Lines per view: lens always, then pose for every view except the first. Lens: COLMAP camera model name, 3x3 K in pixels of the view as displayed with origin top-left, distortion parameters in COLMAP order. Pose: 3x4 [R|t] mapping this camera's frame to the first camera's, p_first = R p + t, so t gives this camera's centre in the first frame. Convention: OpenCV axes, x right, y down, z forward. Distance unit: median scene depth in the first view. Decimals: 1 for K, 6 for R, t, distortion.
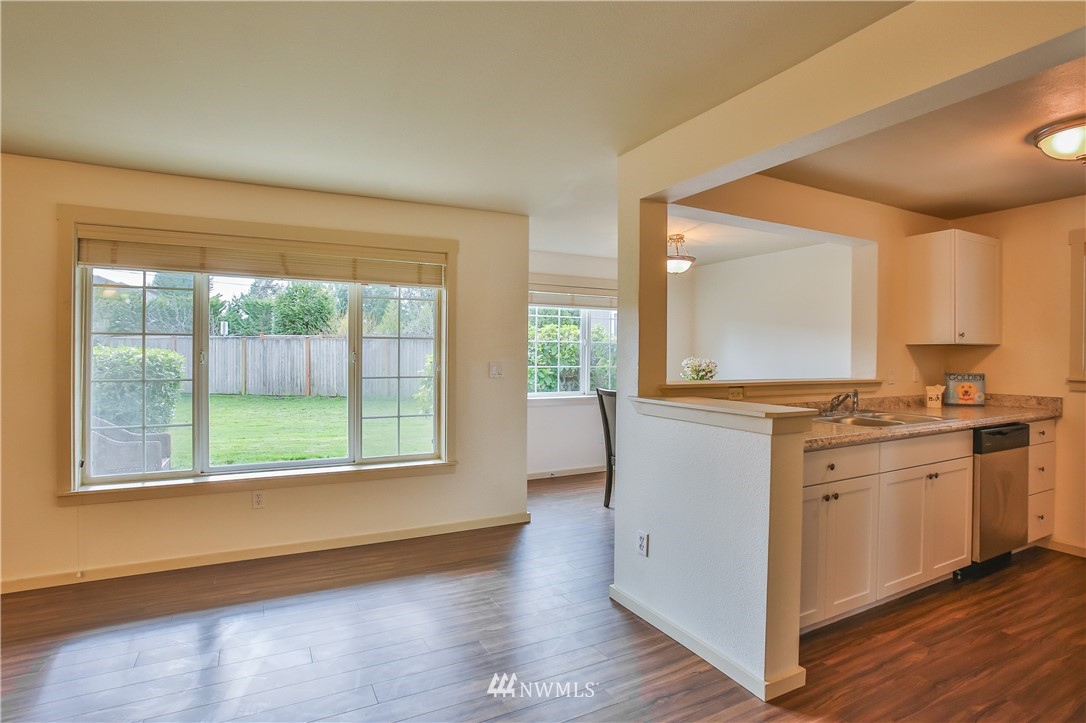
lens RADIAL K [[549.0, 0, 495.2], [0, 549.0, 363.0], [0, 0, 1]] dist [-0.040432, 0.010924]
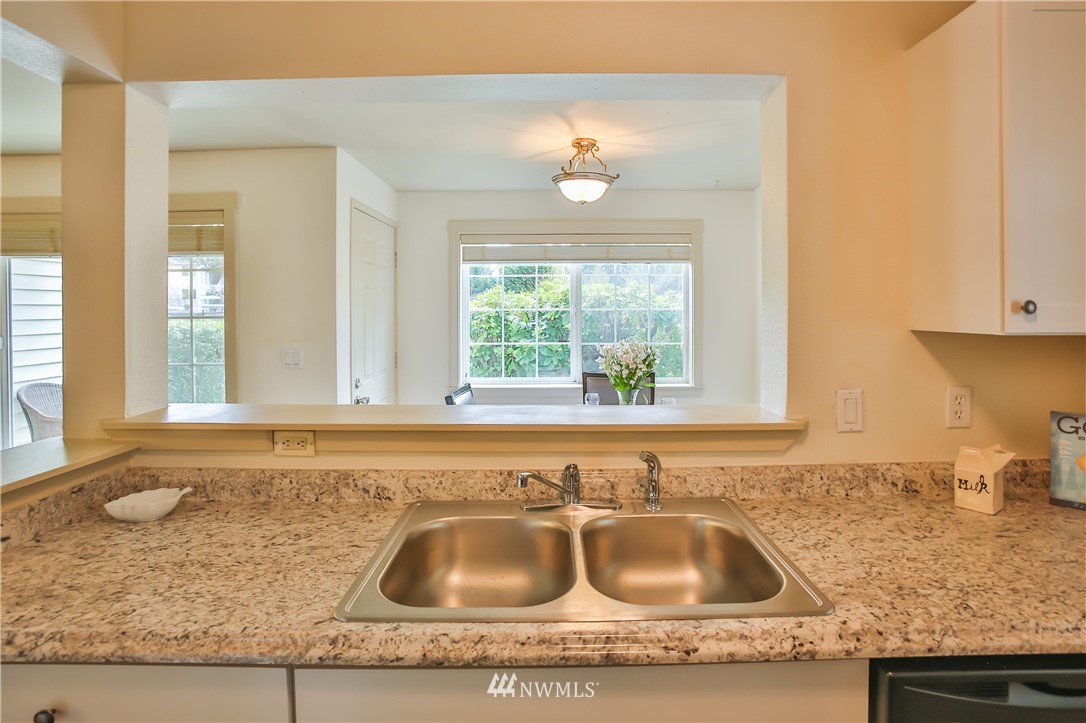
lens RADIAL K [[549.0, 0, 523.5], [0, 549.0, 303.3], [0, 0, 1]] dist [-0.040432, 0.010924]
pose [[0.895562, -0.017808, -0.444581, 0.708318], [0.007491, 0.999661, -0.024953, -0.047389], [0.444874, 0.019016, 0.895391, 0.545256]]
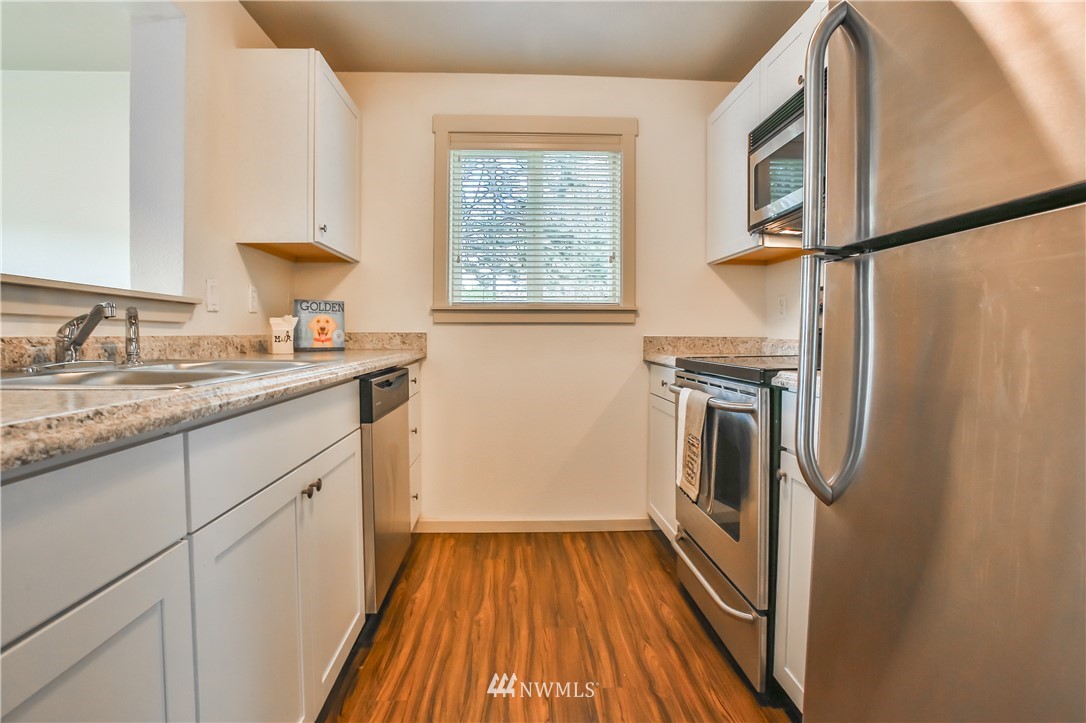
lens RADIAL K [[549.0, 0, 545.9], [0, 549.0, 356.3], [0, 0, 1]] dist [-0.040432, 0.010924]
pose [[0.374707, -0.033316, 0.926545, 0.371561], [0.012534, 0.999445, 0.030868, 0.071286], [-0.927059, 0.000047, 0.374916, 0.507501]]
